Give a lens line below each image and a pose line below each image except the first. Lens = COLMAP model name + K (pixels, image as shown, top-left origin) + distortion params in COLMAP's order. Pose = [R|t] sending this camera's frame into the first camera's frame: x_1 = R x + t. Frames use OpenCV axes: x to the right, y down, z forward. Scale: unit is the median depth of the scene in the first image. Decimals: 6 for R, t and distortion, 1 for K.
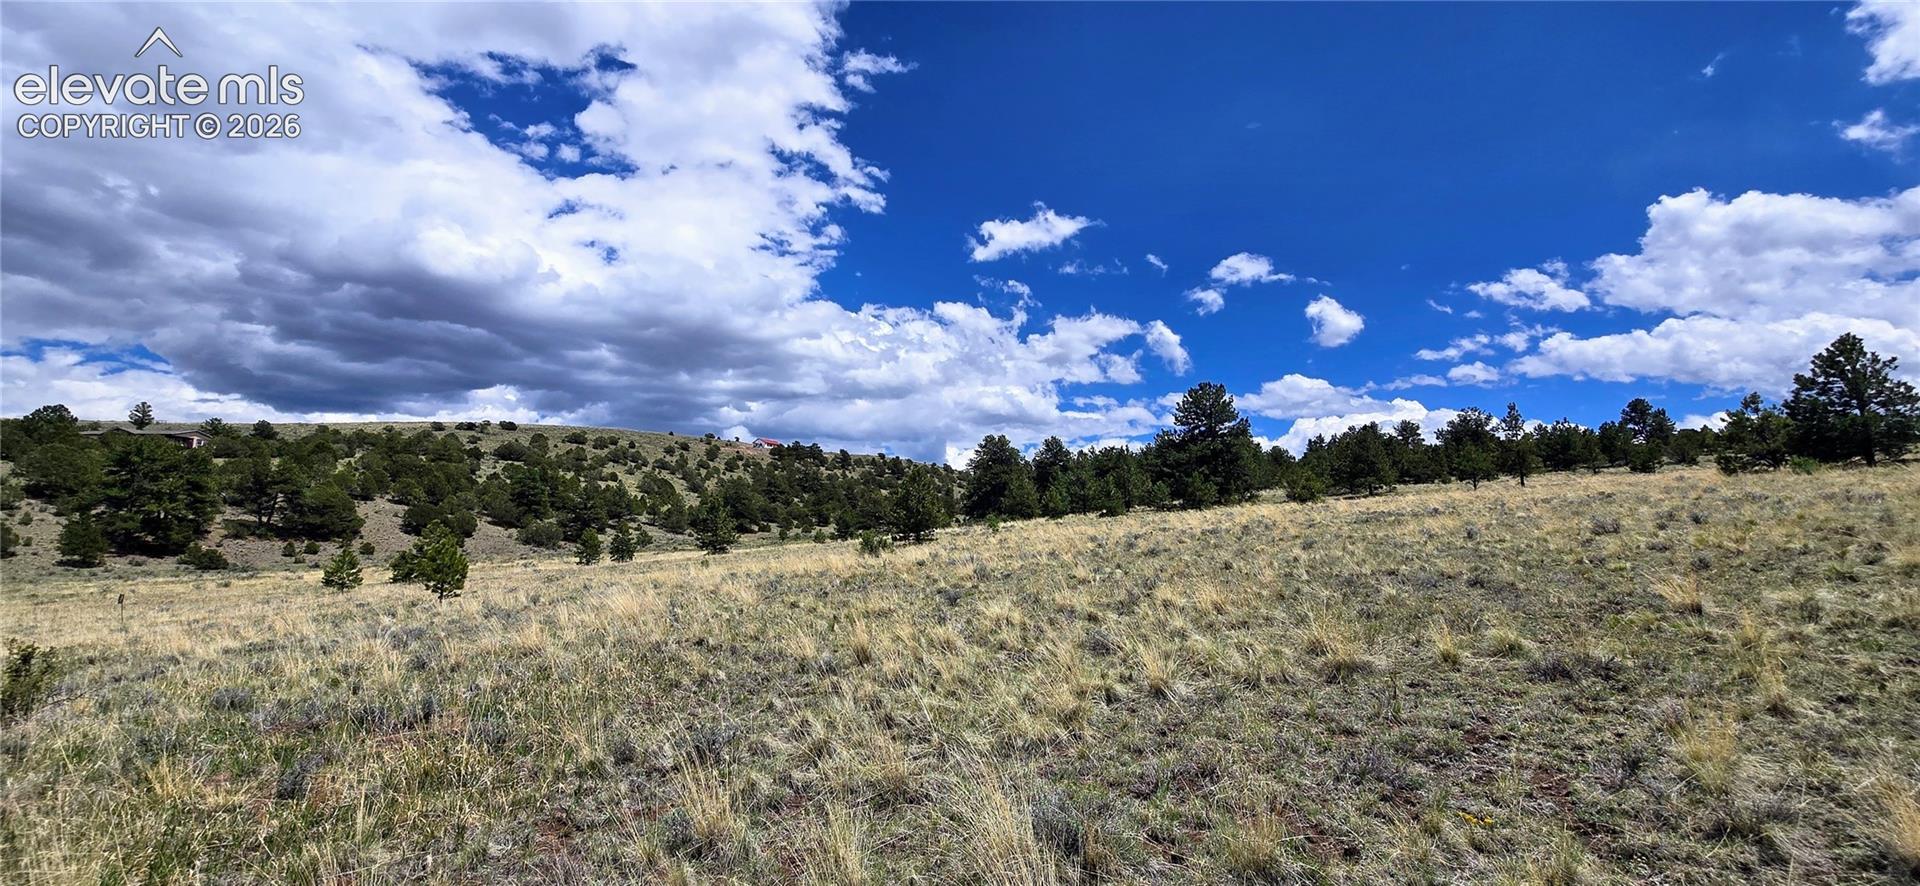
lens RADIAL K [[784.8, 0, 962.8], [0, 784.8, 448.2], [0, 0, 1]] dist [-0.001848, 0.000583]
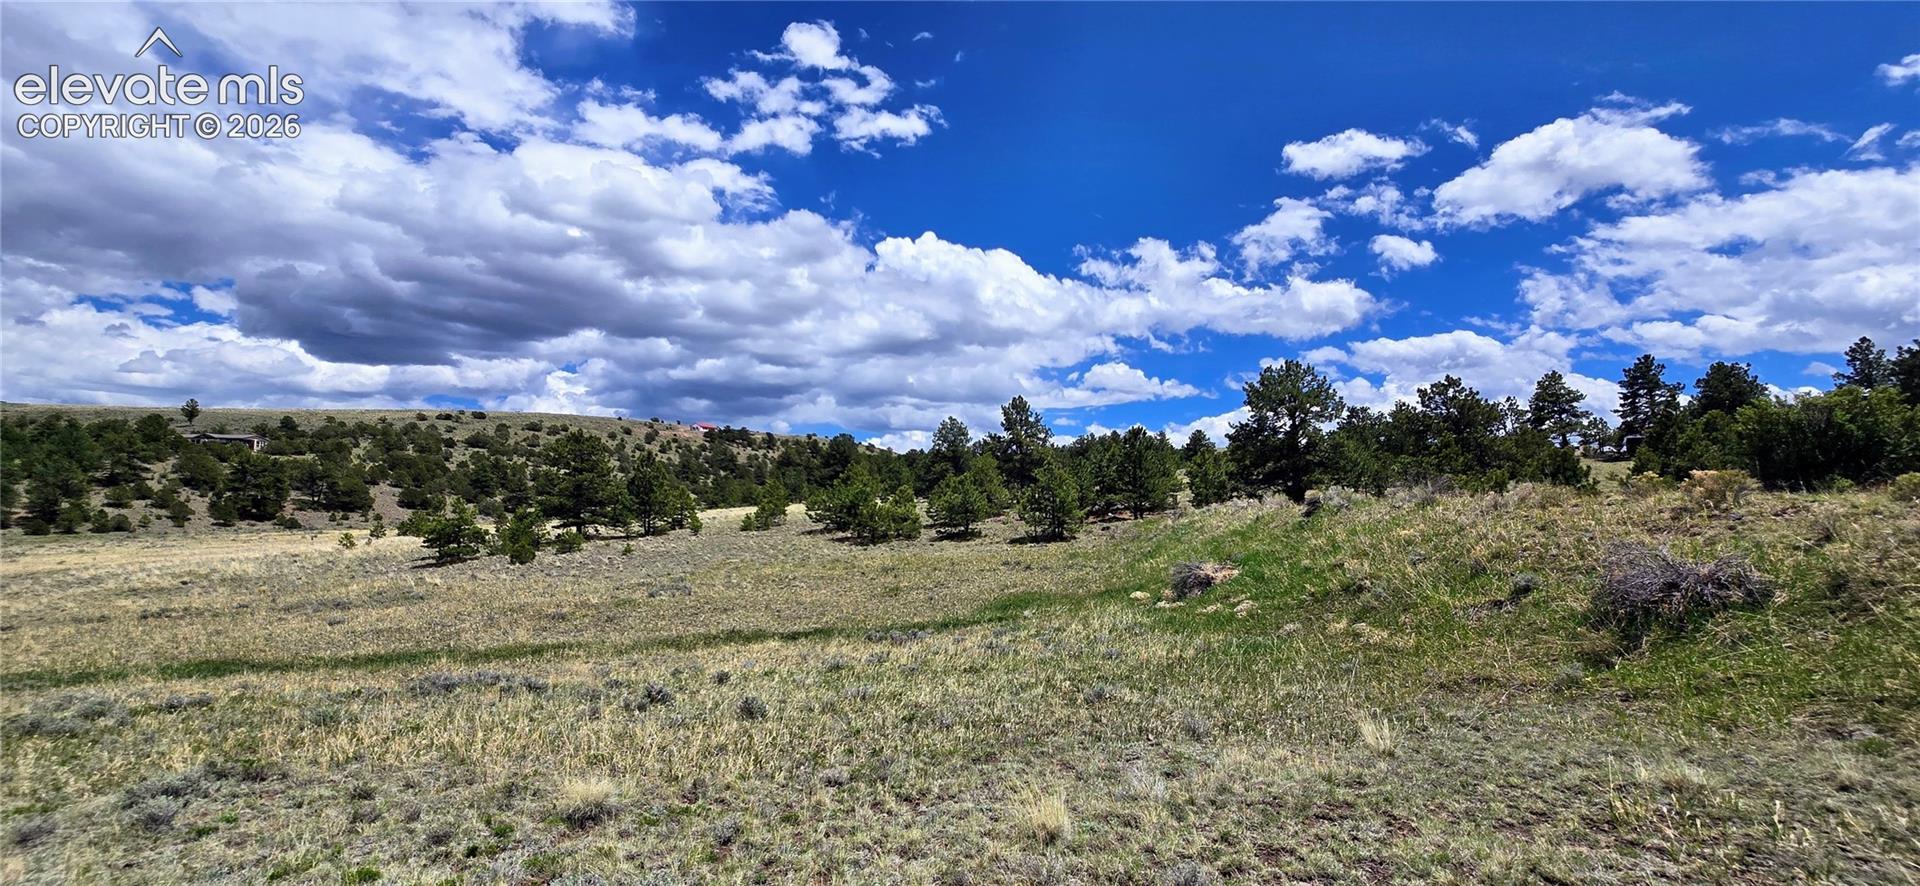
lens RADIAL K [[784.8, 0, 957.4], [0, 784.8, 439.1], [0, 0, 1]] dist [-0.001848, 0.000583]
pose [[0.999919, 0.008786, 0.009243, 0.382997], [-0.009060, 0.999511, 0.029930, -0.083266], [-0.008976, -0.030011, 0.999509, -0.568029]]
